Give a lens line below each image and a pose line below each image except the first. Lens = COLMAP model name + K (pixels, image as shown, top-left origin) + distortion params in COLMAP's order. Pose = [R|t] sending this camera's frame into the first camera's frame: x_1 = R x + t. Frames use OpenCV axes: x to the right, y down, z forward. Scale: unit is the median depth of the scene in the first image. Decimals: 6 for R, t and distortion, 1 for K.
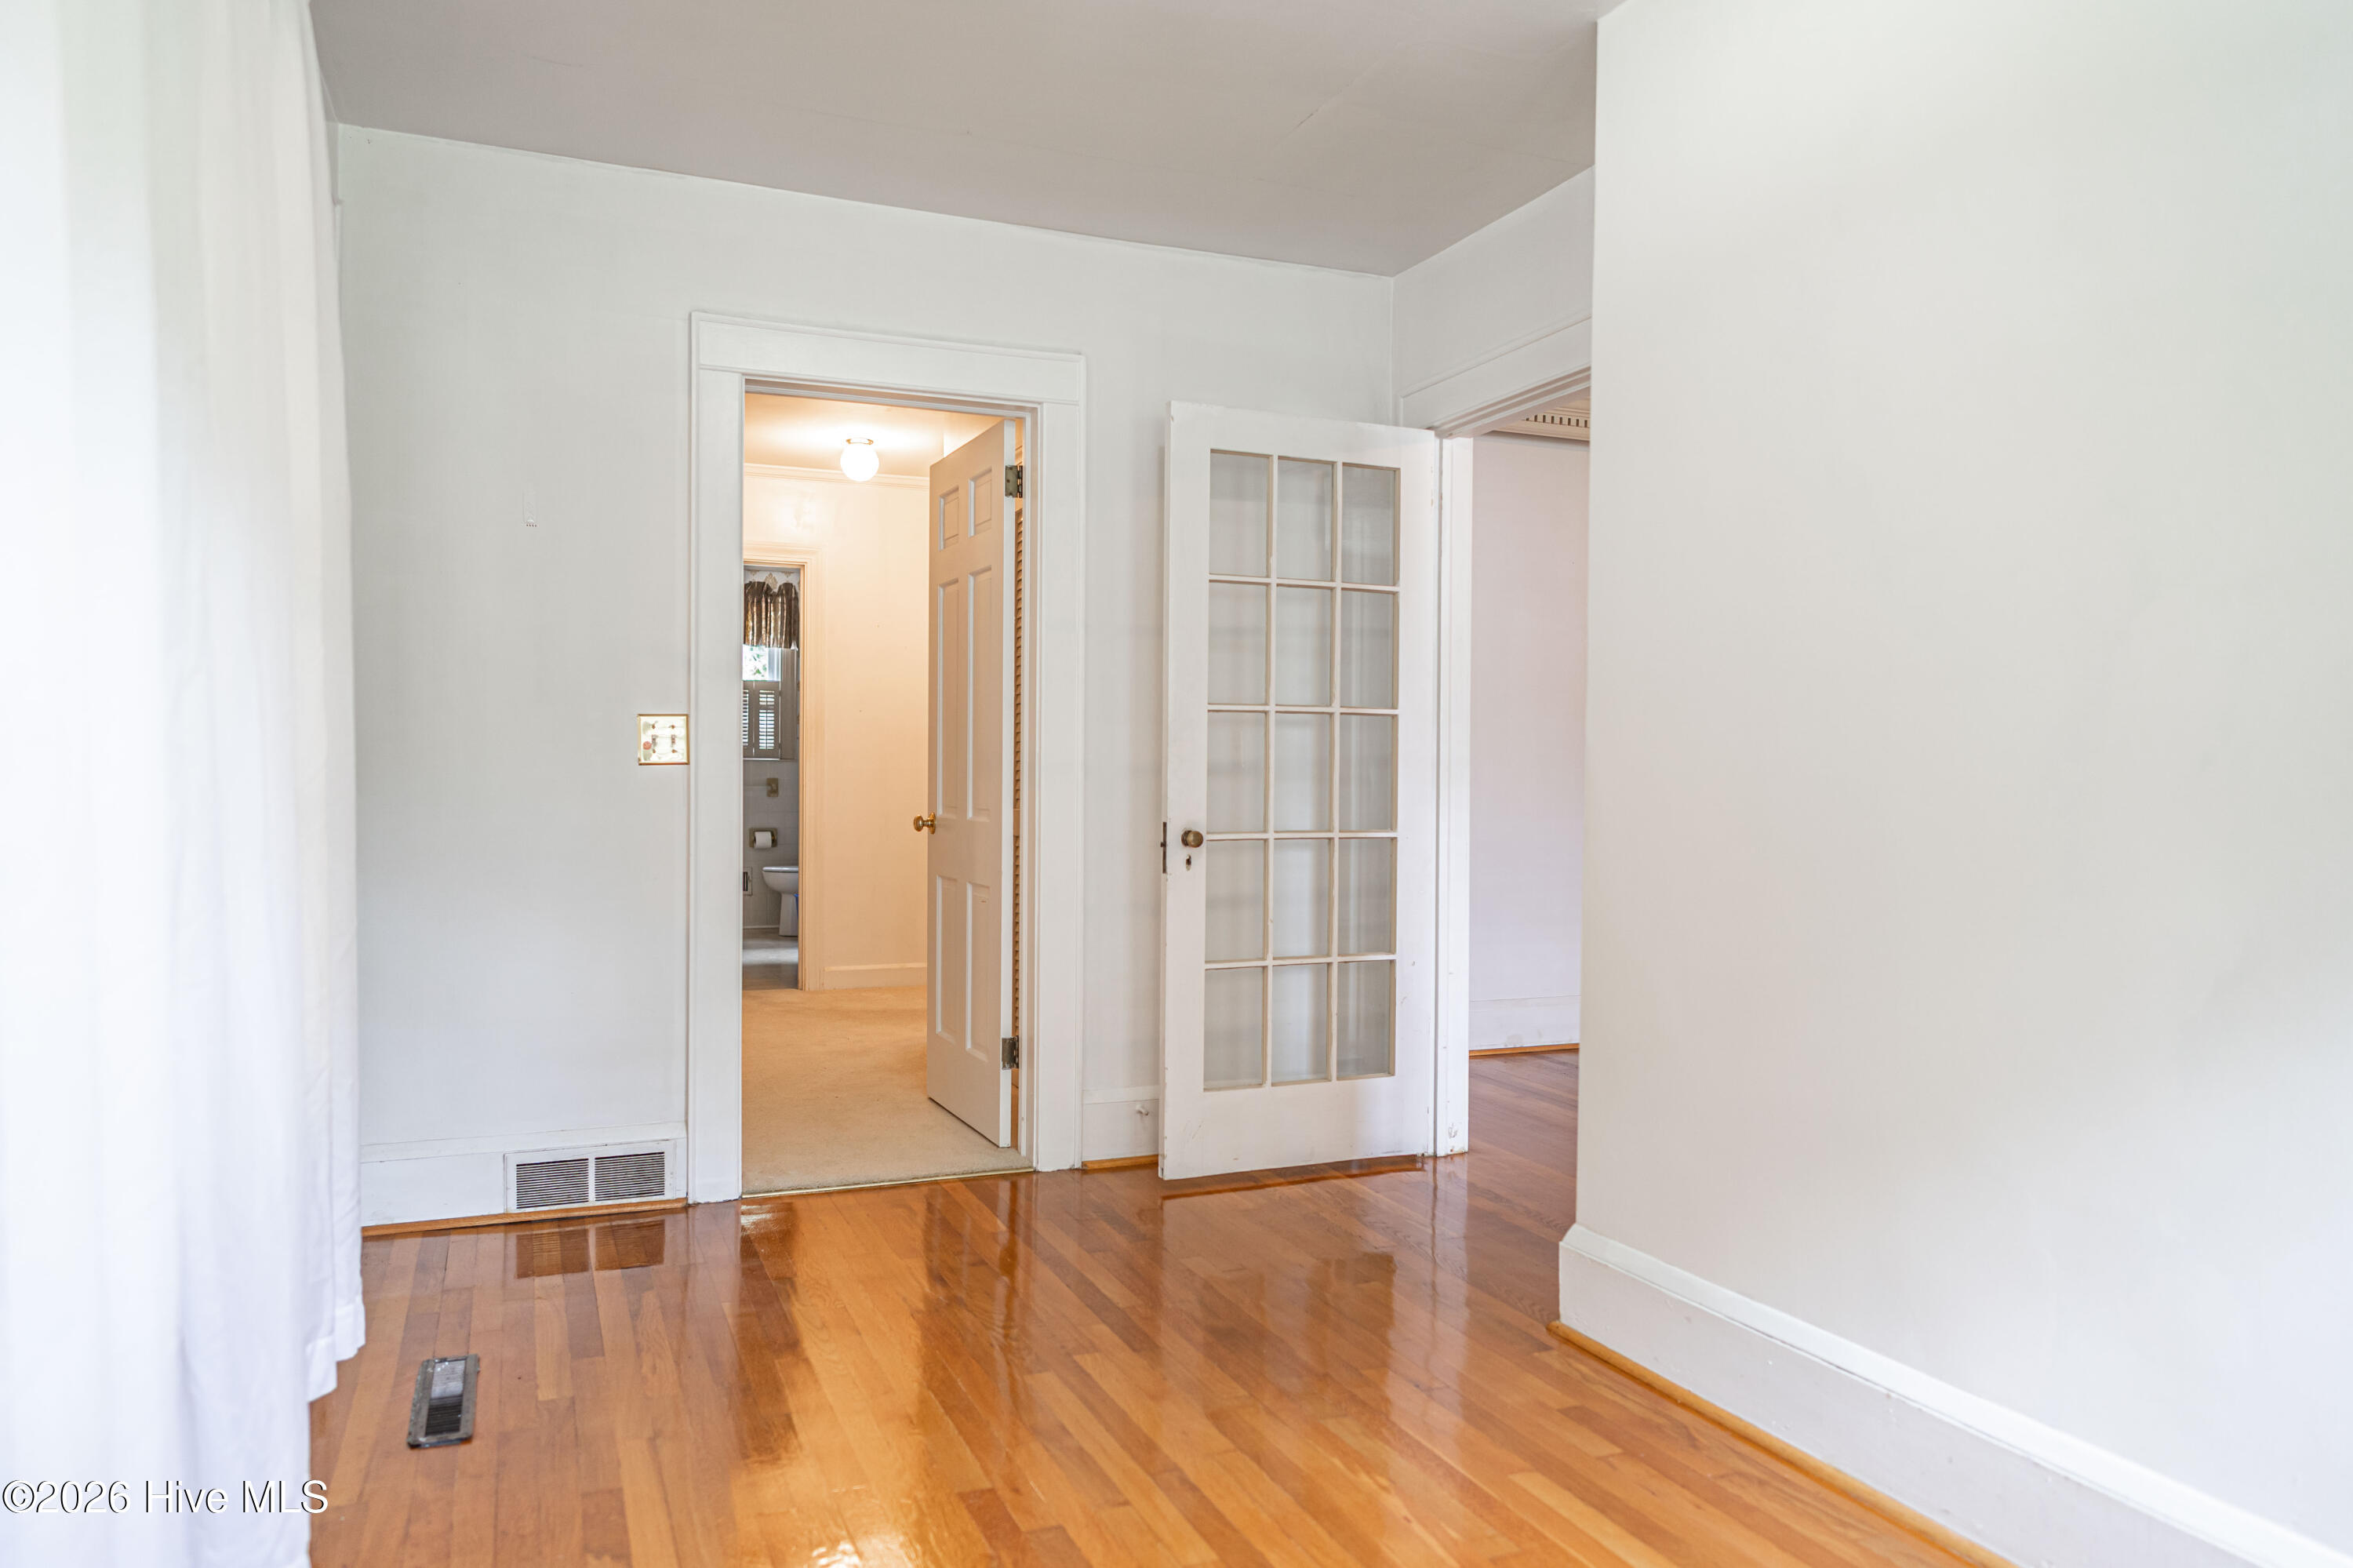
lens RADIAL K [[1587.7, 0, 1176.8], [0, 1587.7, 783.8], [0, 0, 1]] dist [-0.005156, 0.007362]
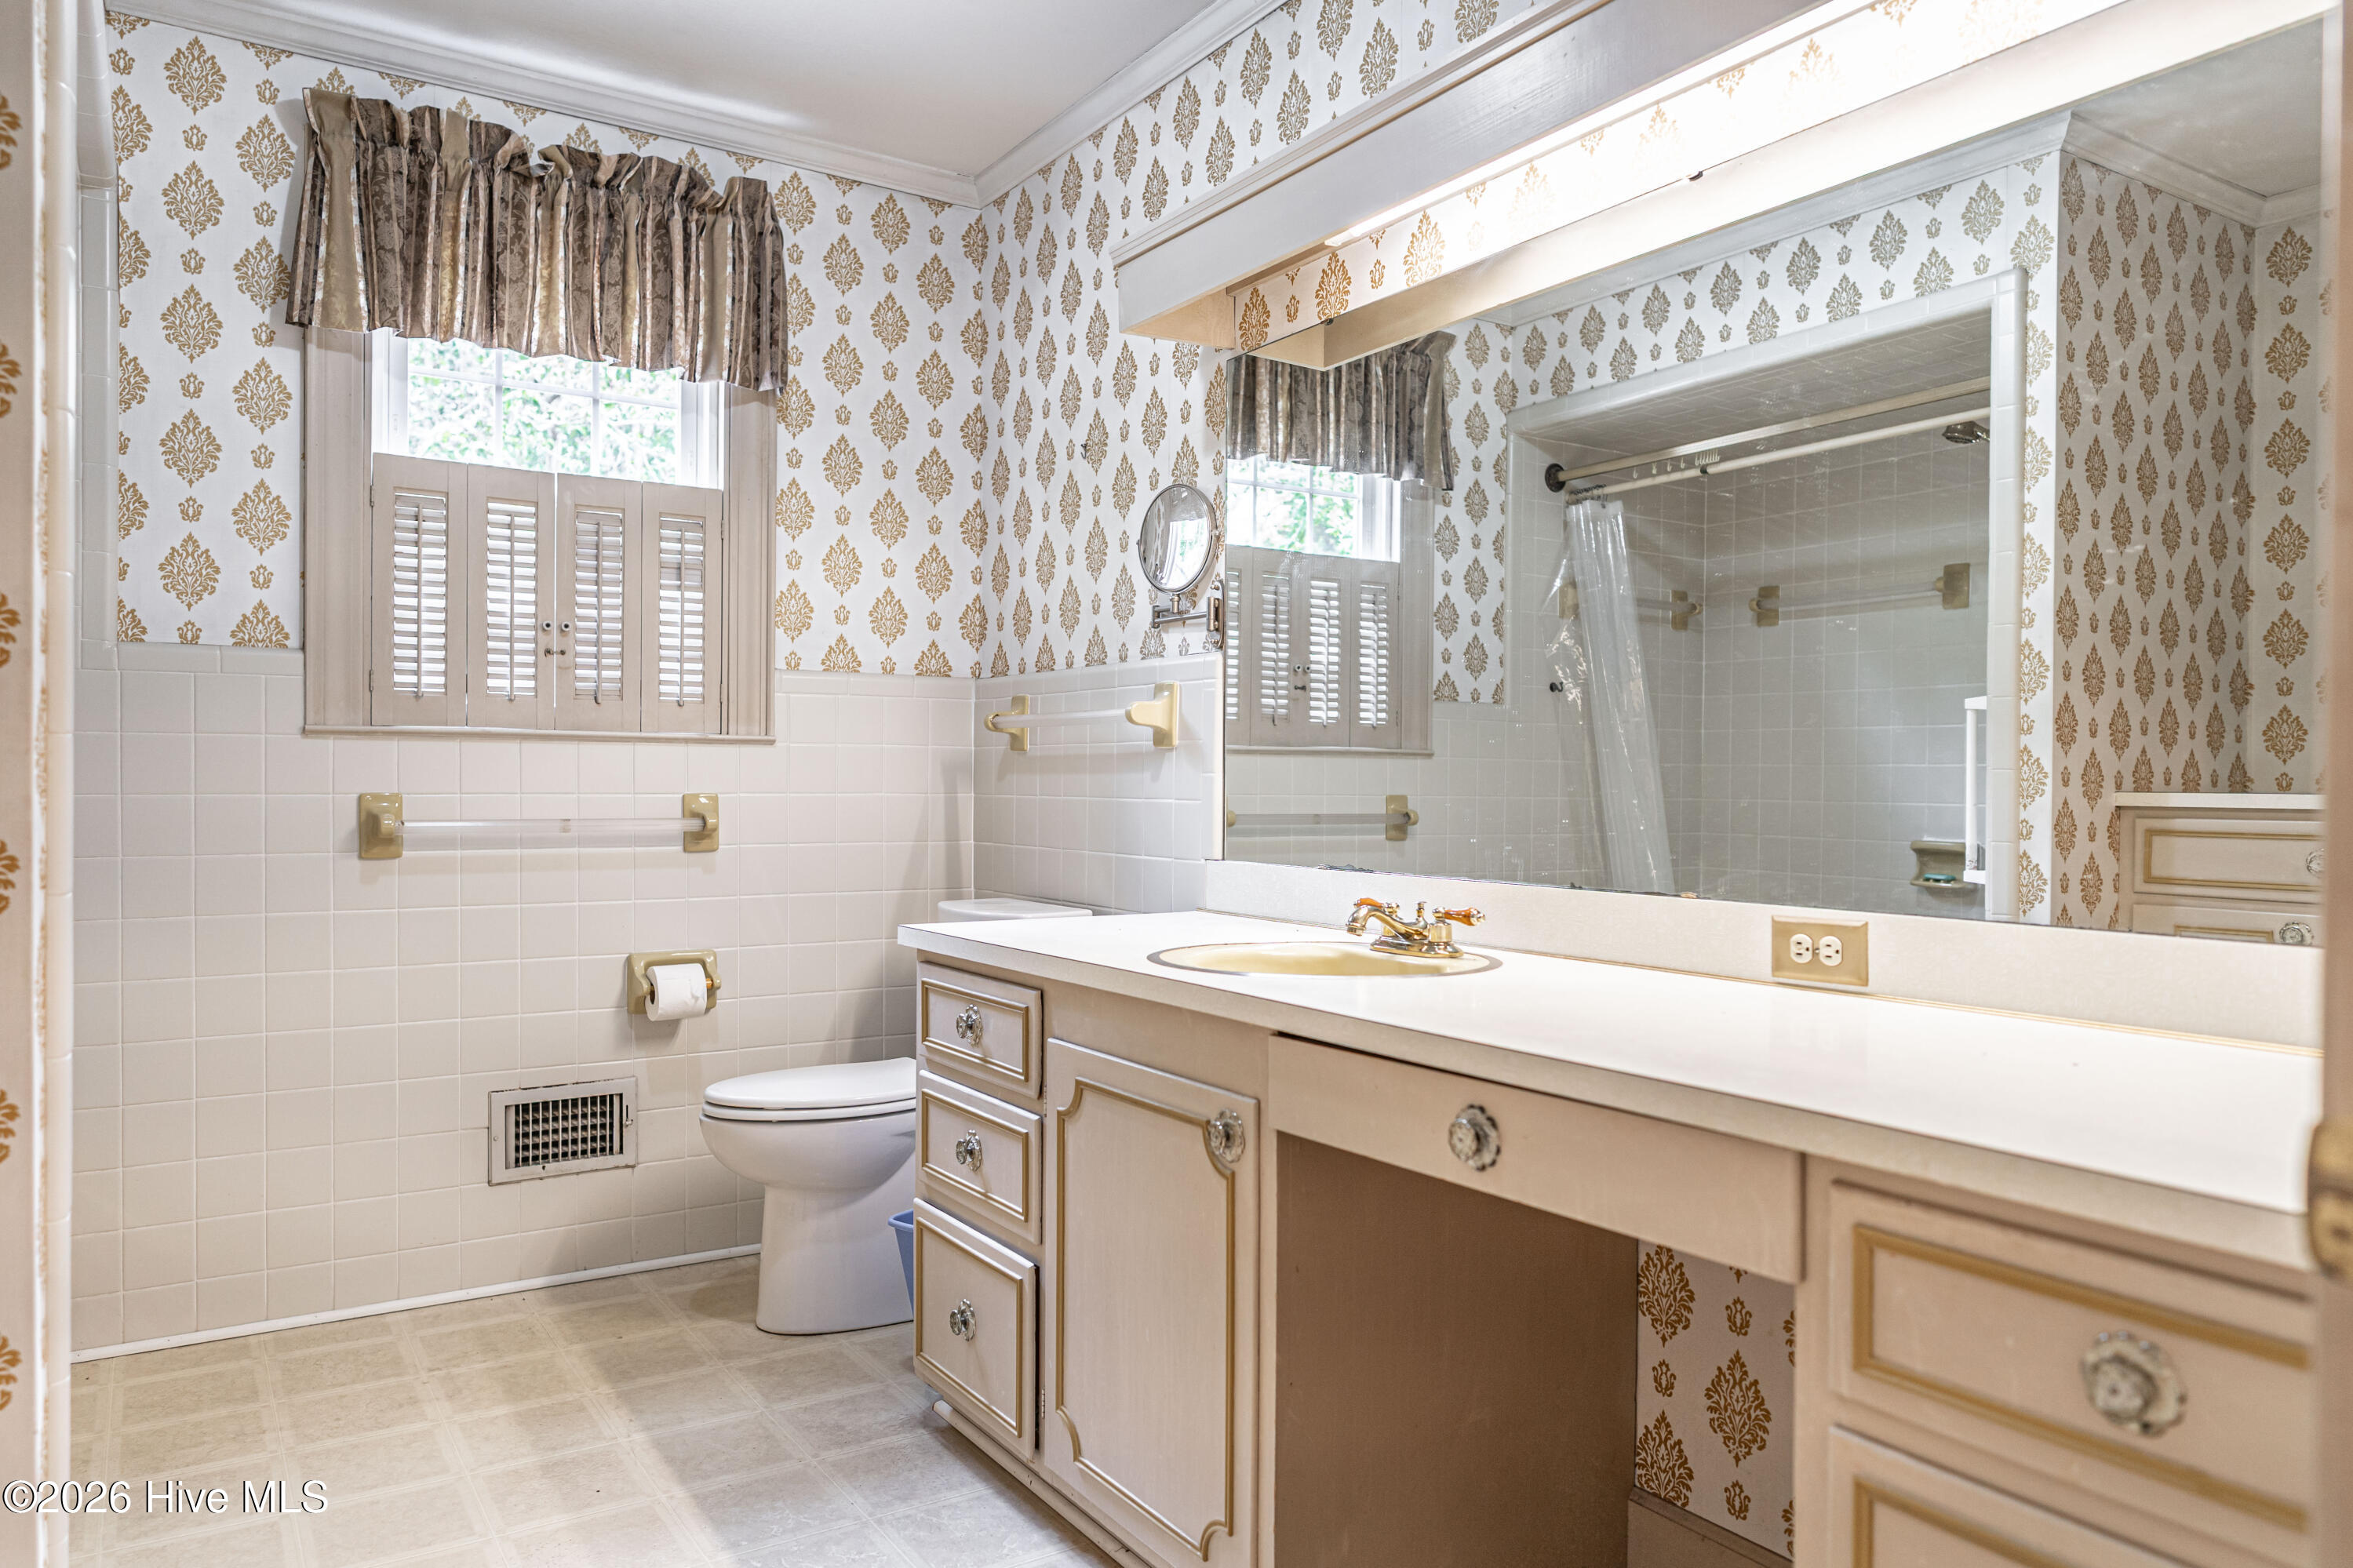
lens RADIAL K [[1587.5, 0, 1177.2], [0, 1587.5, 784.4], [0, 0, 1]] dist [-0.005156, 0.007362]
pose [[0.985015, 0.001141, 0.172466, -0.215649], [-0.000484, 0.999992, -0.003852, -0.003915], [-0.172469, 0.003711, 0.985008, 0.670690]]
